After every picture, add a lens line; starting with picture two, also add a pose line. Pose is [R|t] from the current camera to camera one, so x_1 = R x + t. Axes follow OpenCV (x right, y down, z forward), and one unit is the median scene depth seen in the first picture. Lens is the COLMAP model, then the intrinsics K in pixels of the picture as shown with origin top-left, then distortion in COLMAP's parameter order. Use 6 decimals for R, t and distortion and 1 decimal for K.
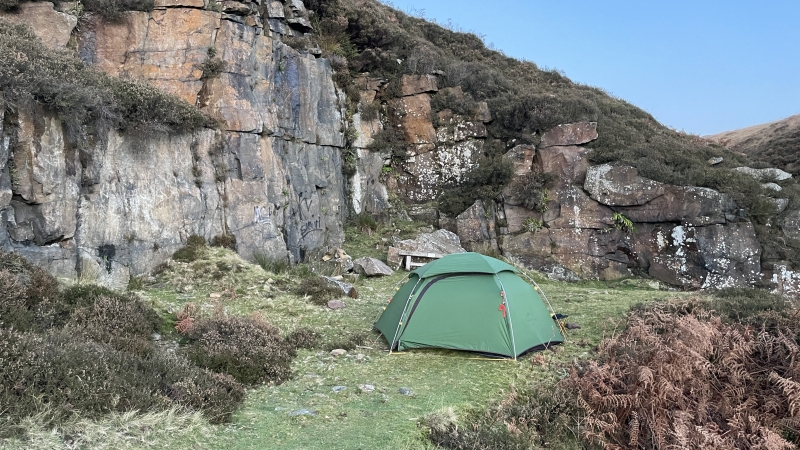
lens RADIAL K [[591.6, 0, 400.0], [0, 591.6, 225.0], [0, 0, 1]] dist [0.087191, -0.121517]
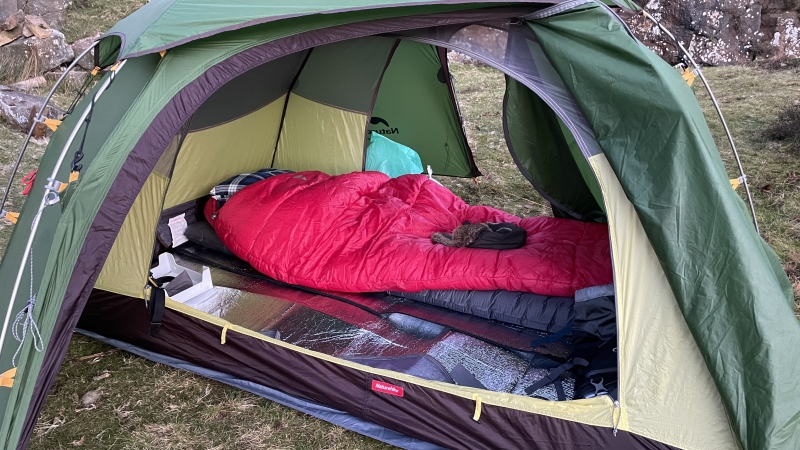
lens RADIAL K [[591.6, 0, 400.0], [0, 591.6, 225.0], [0, 0, 1]] dist [0.087191, -0.121517]
pose [[0.961252, -0.123475, 0.246473, 0.029255], [0.034464, 0.940892, 0.336947, 0.039662], [-0.273509, -0.315397, 0.908690, 0.402091]]
